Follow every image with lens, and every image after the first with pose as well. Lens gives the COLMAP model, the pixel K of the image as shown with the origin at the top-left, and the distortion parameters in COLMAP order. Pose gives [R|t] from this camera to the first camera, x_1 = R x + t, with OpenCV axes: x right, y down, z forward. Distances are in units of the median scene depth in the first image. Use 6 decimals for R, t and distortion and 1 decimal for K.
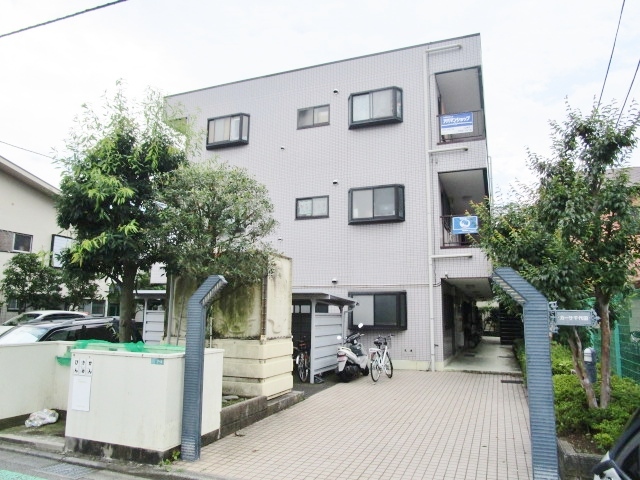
lens RADIAL K [[455.5, 0, 320.1], [0, 455.5, 239.5], [0, 0, 1]] dist [-0.033570, -0.000470]
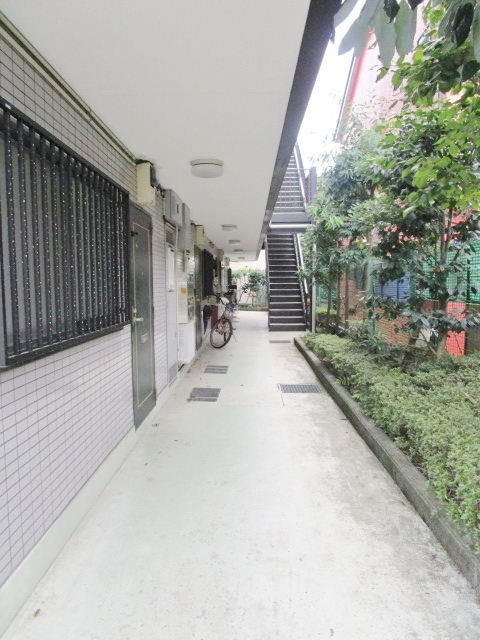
lens RADIAL K [[455.5, 0, 239.9], [0, 455.5, 320.2], [0, 0, 1]] dist [-0.033570, -0.000470]
pose [[0.939439, -0.042884, 0.340024, 0.122208], [-0.040420, 0.971352, 0.234183, 0.062029], [-0.340325, -0.233744, 0.910792, 0.352121]]
